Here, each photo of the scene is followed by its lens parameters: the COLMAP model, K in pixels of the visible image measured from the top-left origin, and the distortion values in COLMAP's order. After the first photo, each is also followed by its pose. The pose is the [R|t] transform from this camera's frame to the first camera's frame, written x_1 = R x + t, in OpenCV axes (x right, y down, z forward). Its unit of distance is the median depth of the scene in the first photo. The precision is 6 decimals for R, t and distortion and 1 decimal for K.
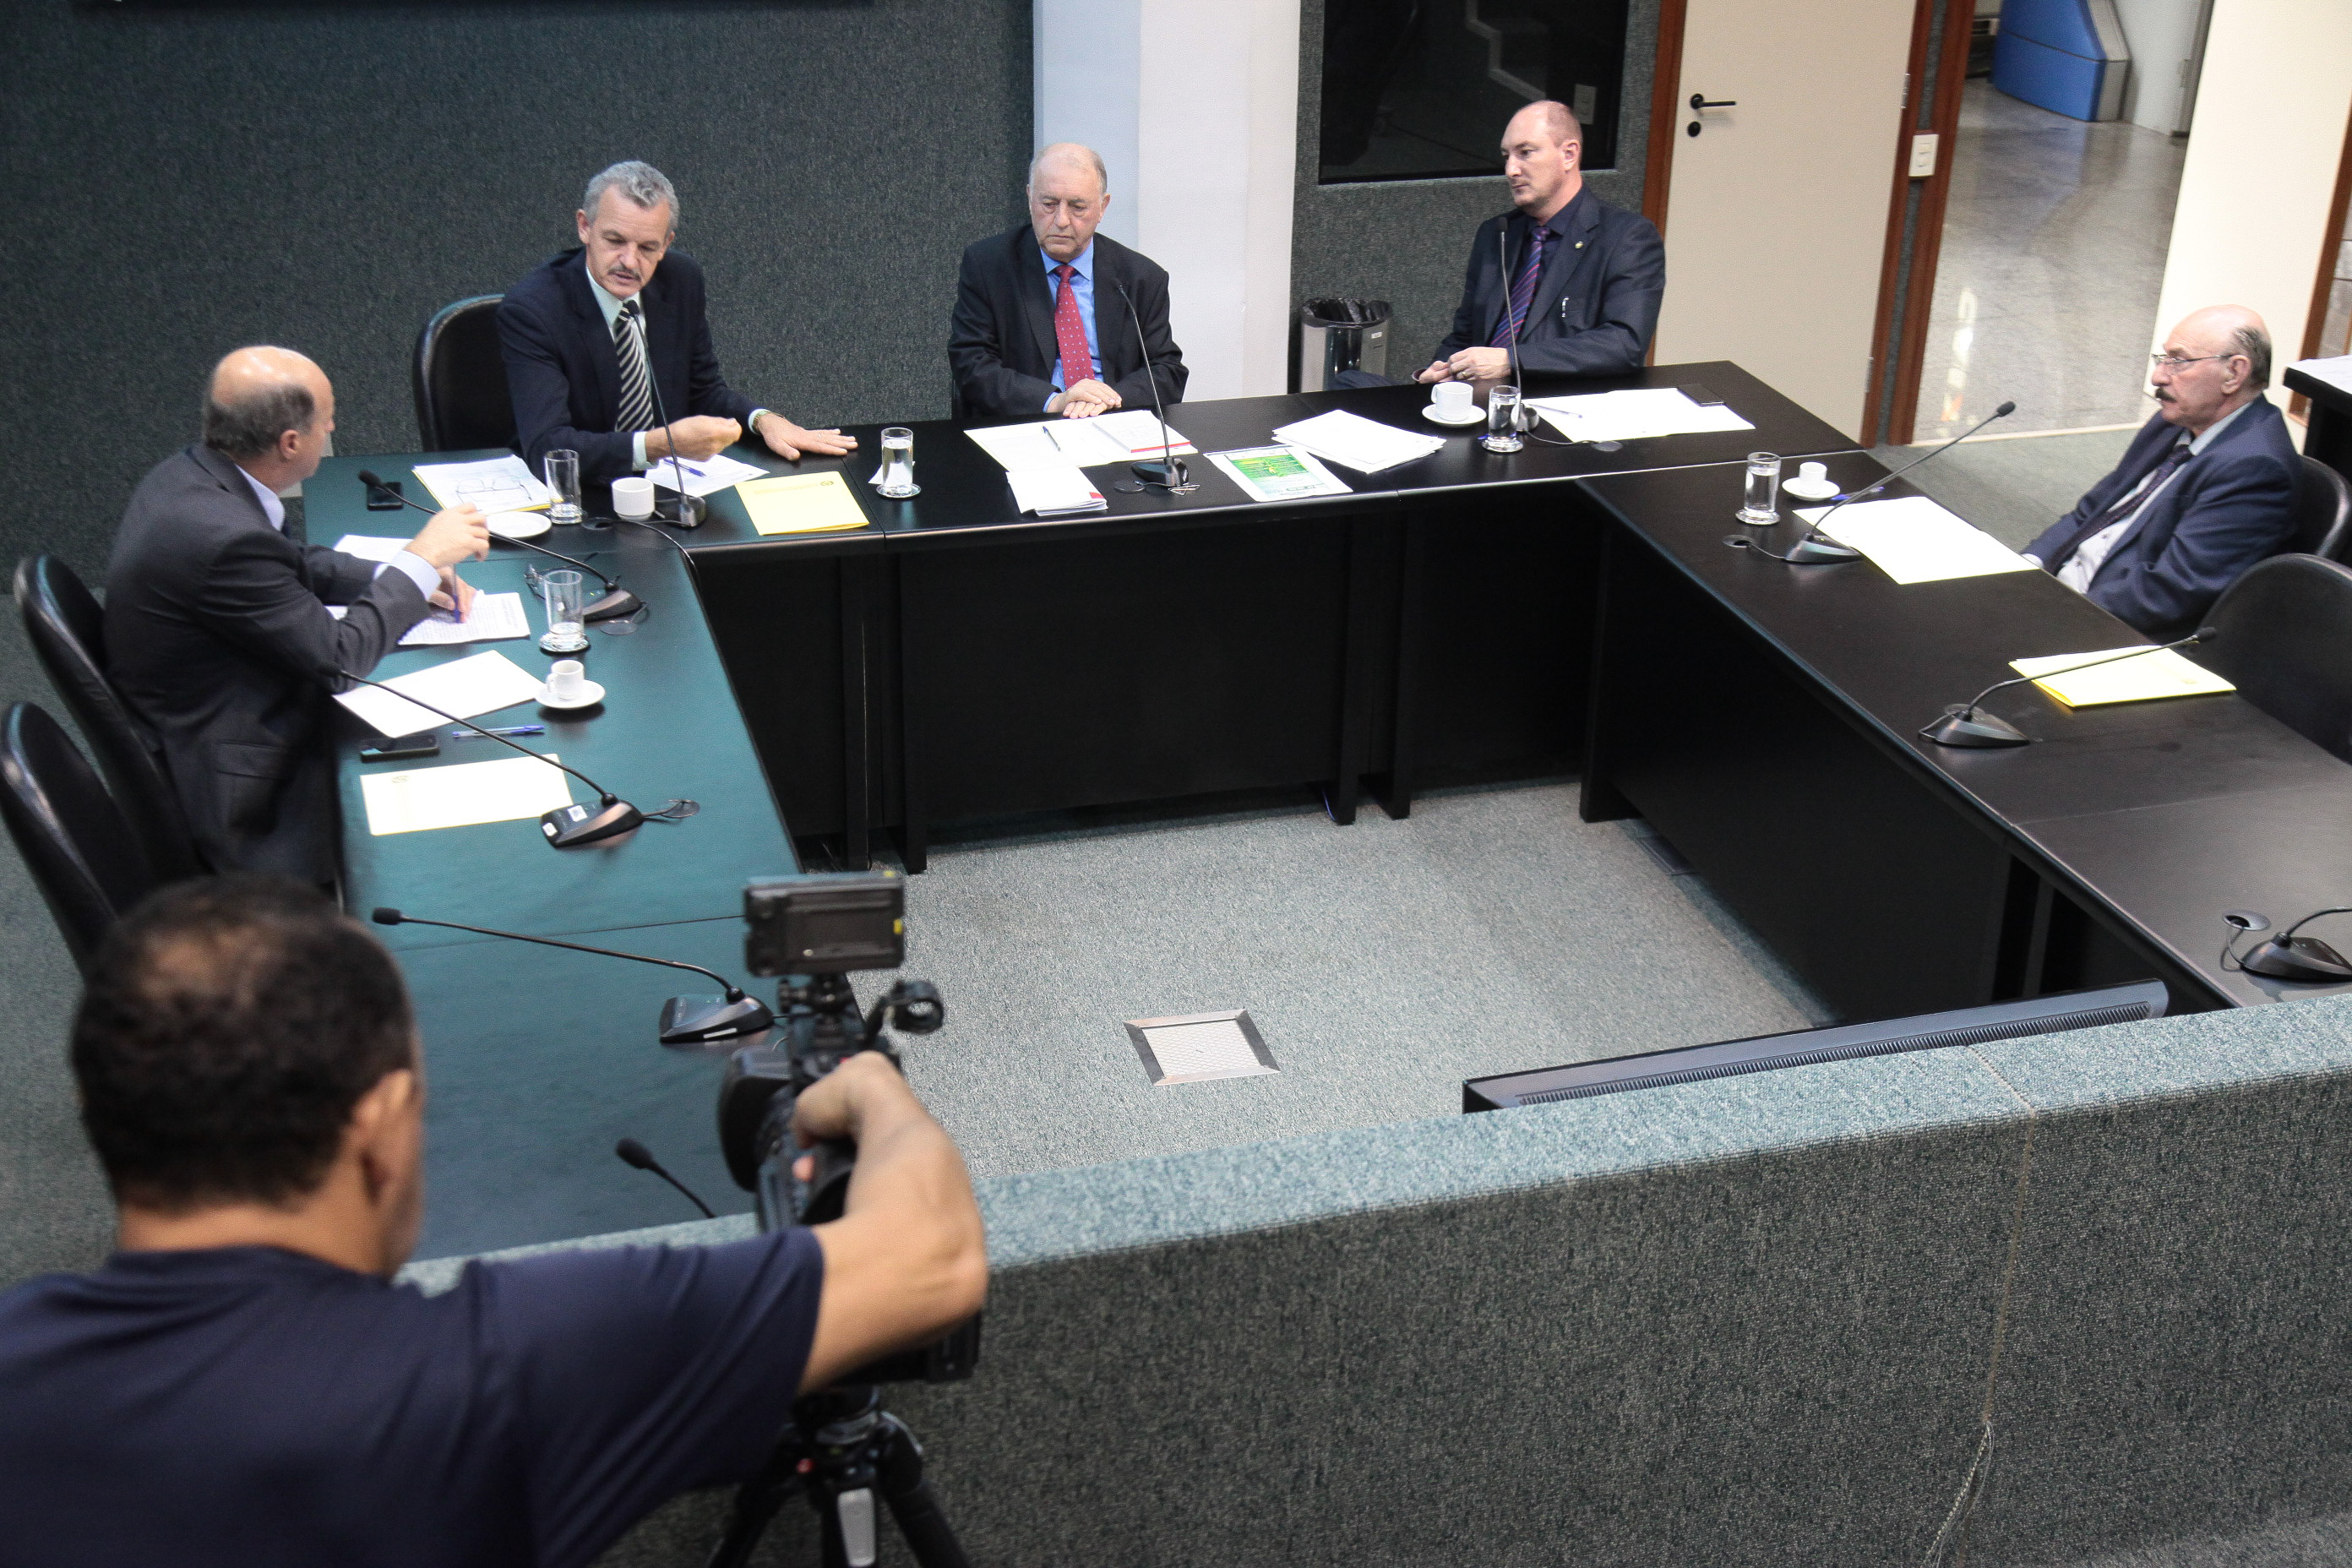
lens RADIAL K [[2999.2, 0, 1199.9], [0, 2999.2, 809.1], [0, 0, 1]] dist [0.087762, 0.188014]
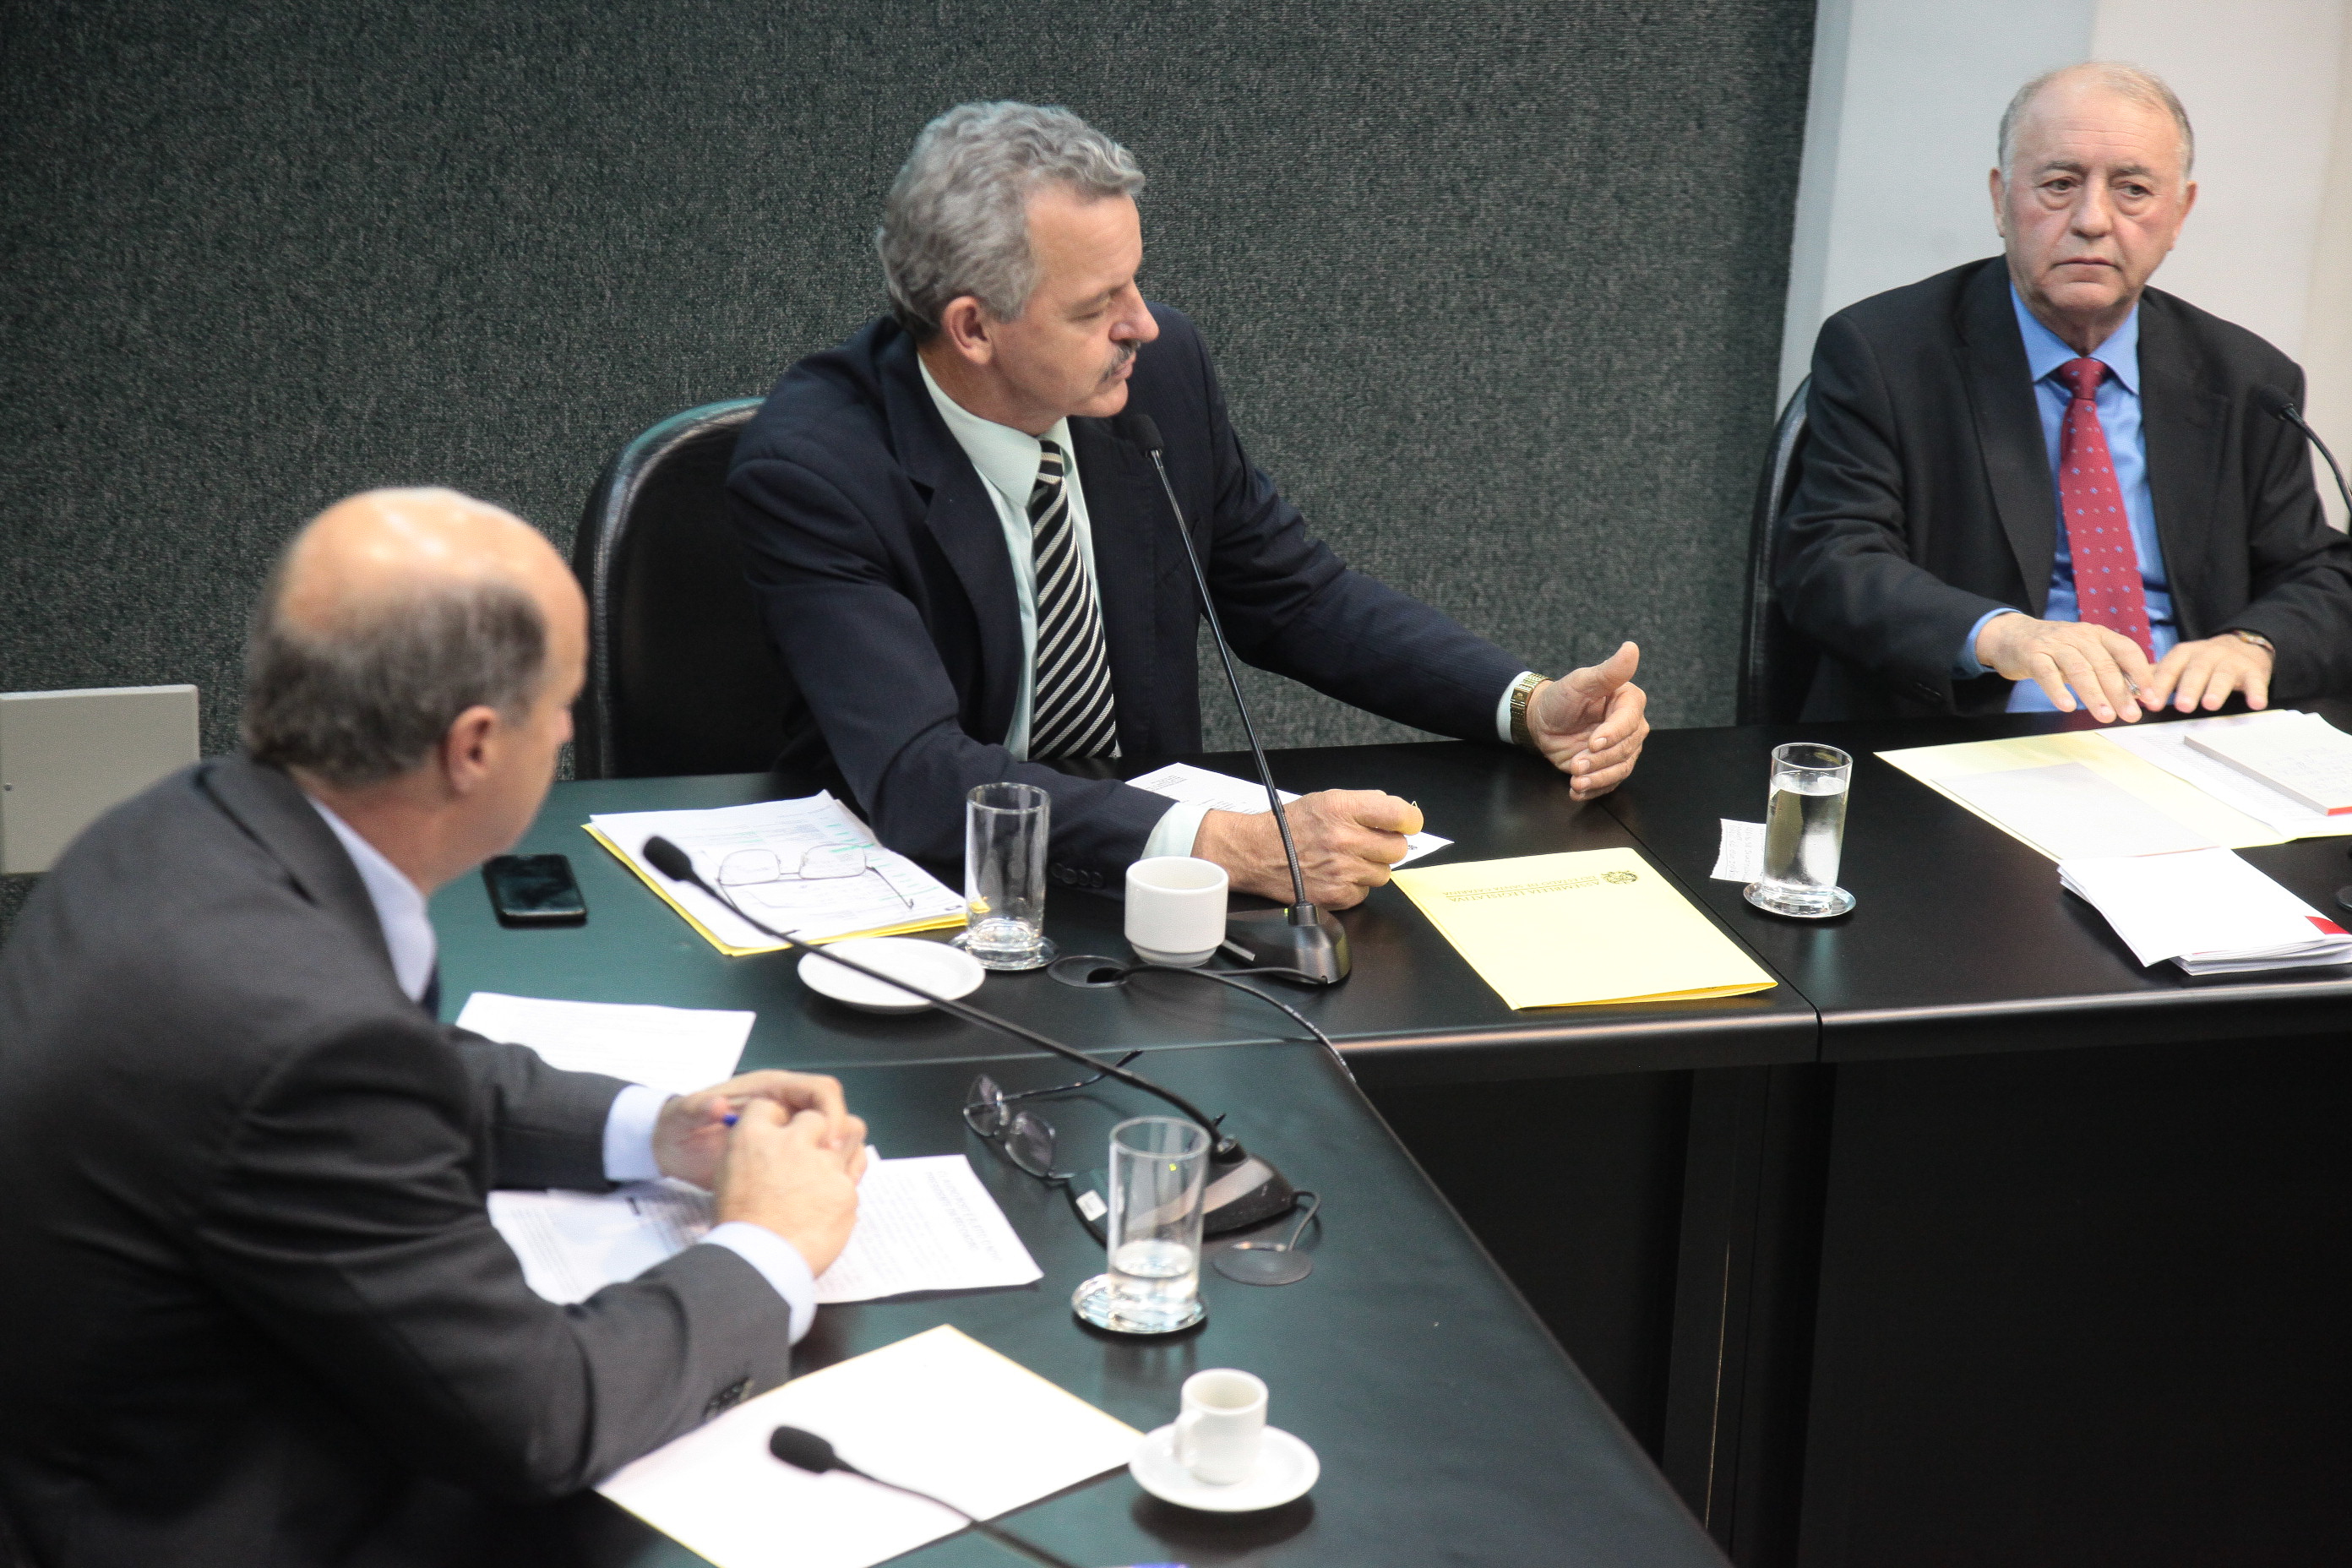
lens RADIAL K [[5340.0, 0, 1212.4], [0, 5340.0, 805.3], [0, 0, 1]] dist [0.422420, 0.298005]
pose [[0.999716, 0.023723, -0.002442, -0.145196], [-0.023847, 0.993432, -0.111909, -0.030720], [-0.000228, 0.111935, 0.993715, 0.244043]]
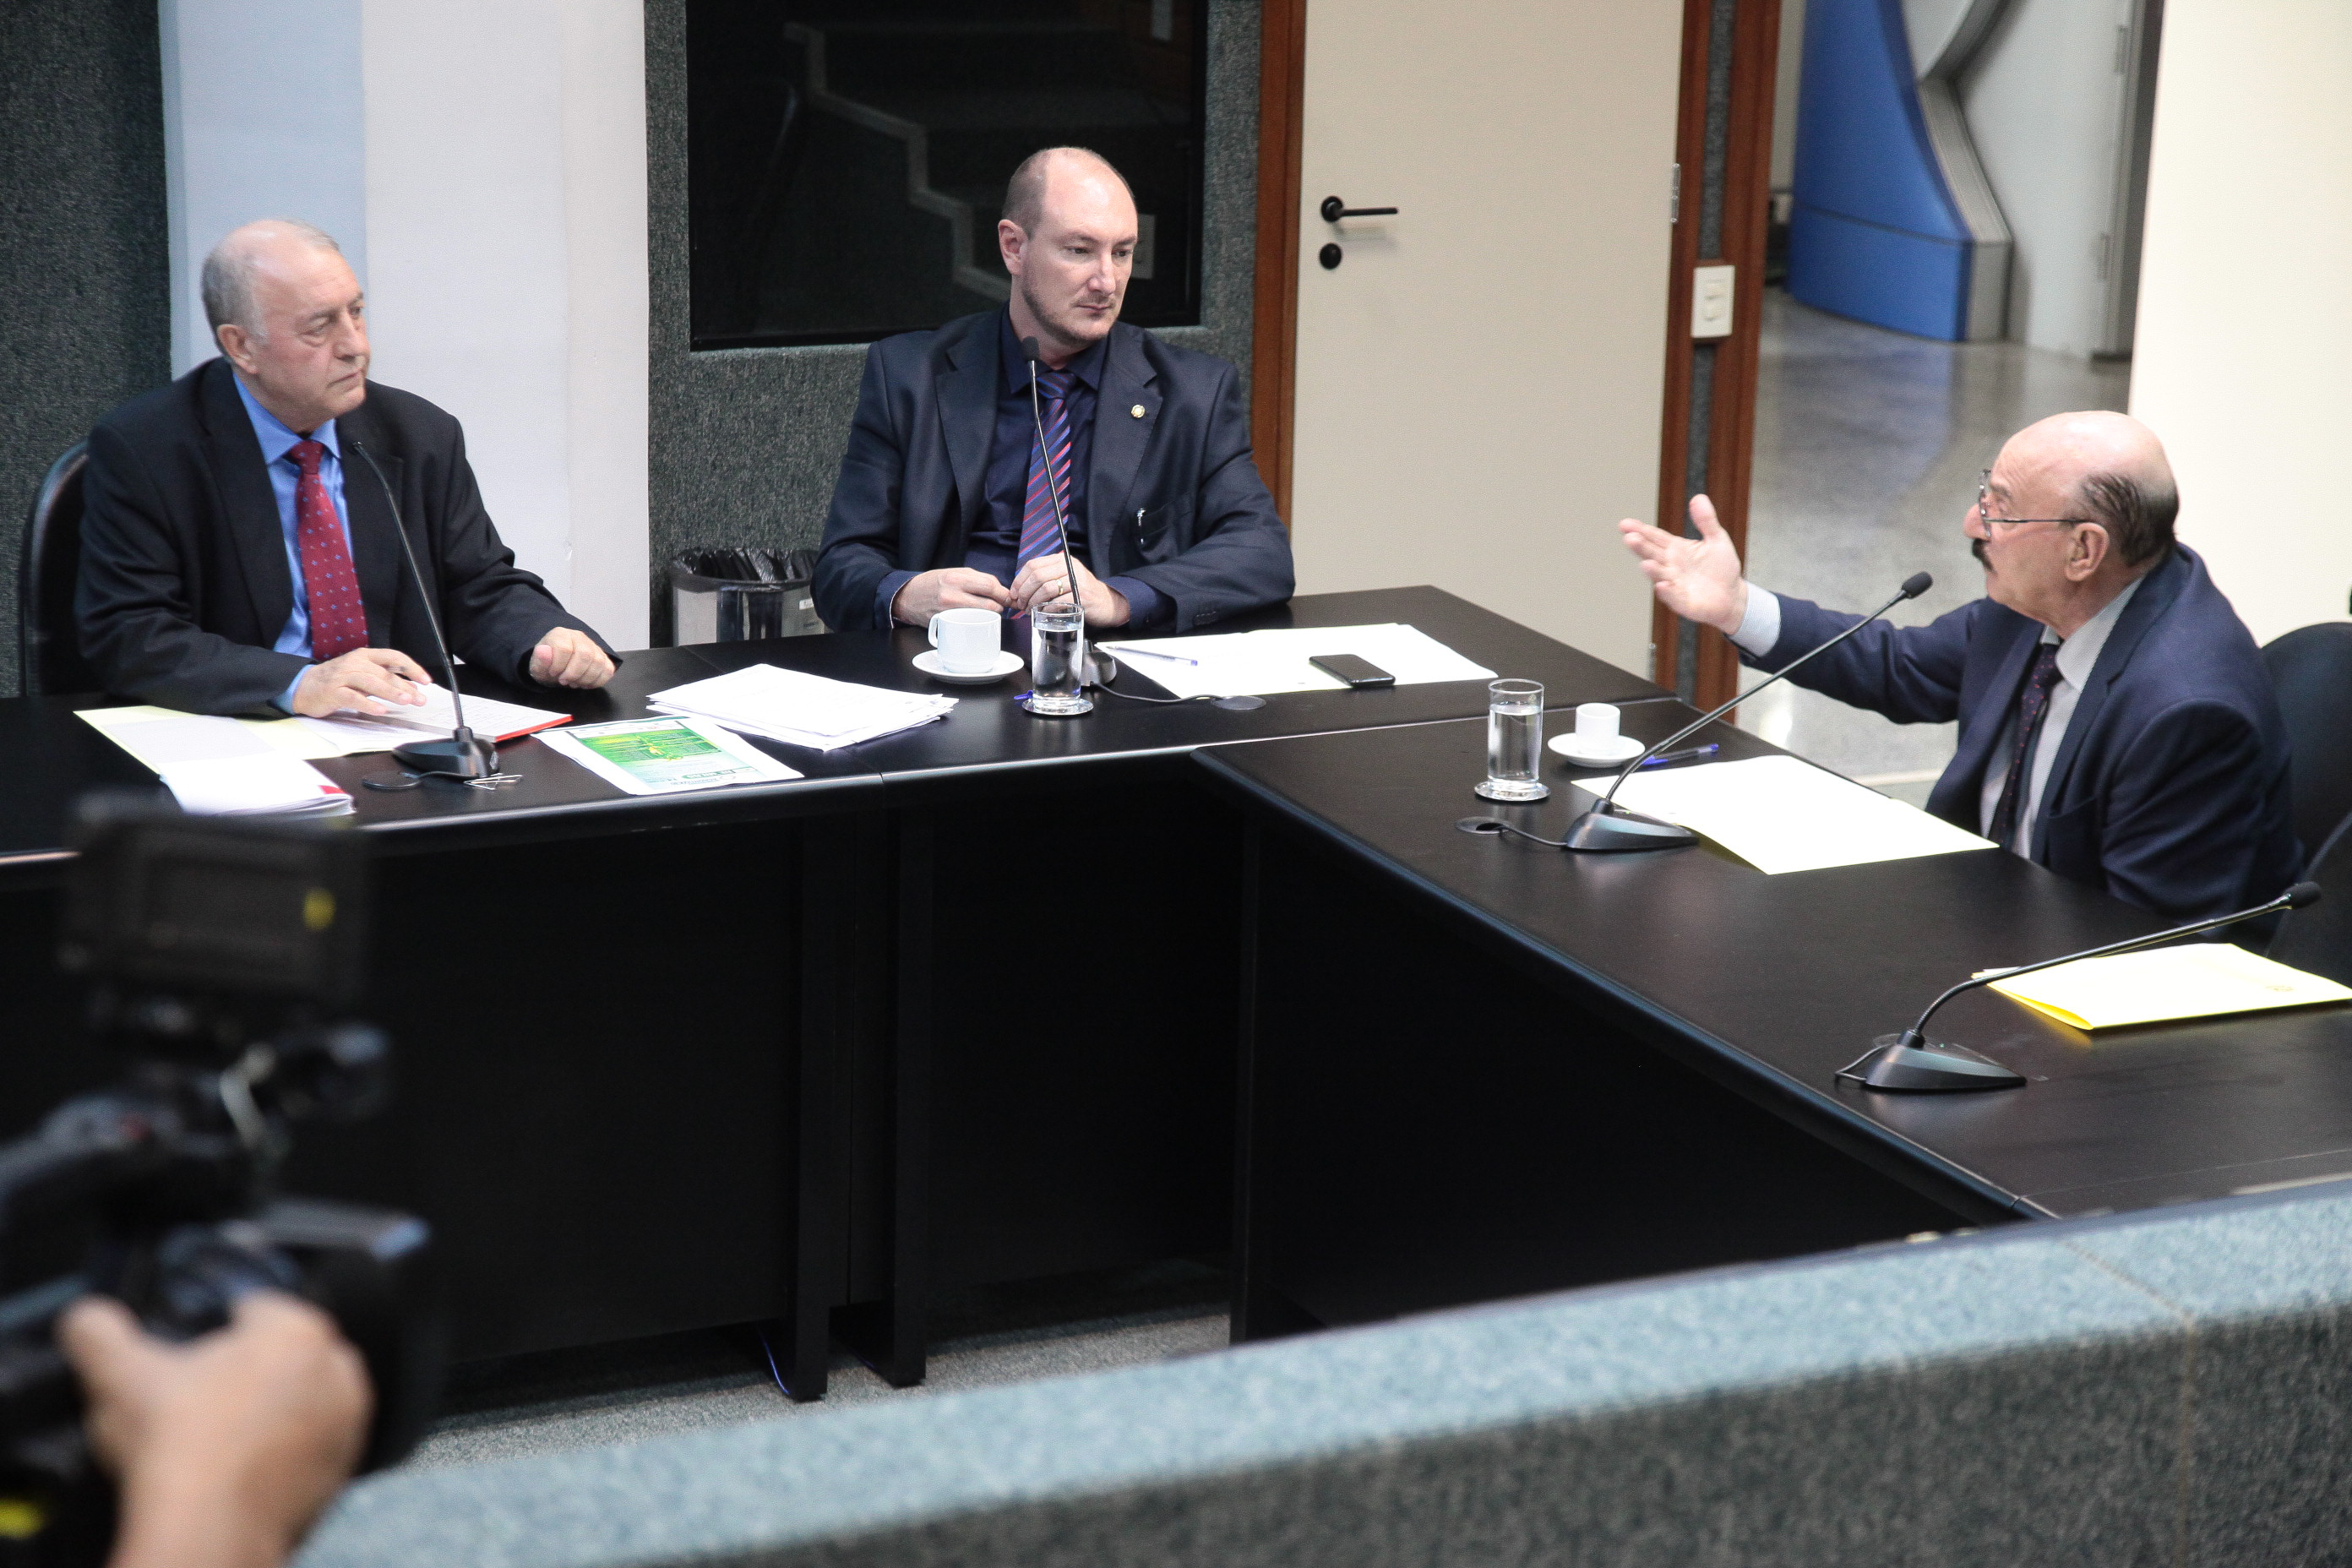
lens RADIAL K [[5340.0, 0, 1212.4], [0, 5340.0, 805.3], [0, 0, 1]] dist [0.422420, 0.298005]
pose [[0.988522, -0.034295, 0.147136, -0.017150], [0.059796, 0.983180, -0.172571, 0.063946], [-0.138743, 0.179389, 0.973946, 0.014304]]
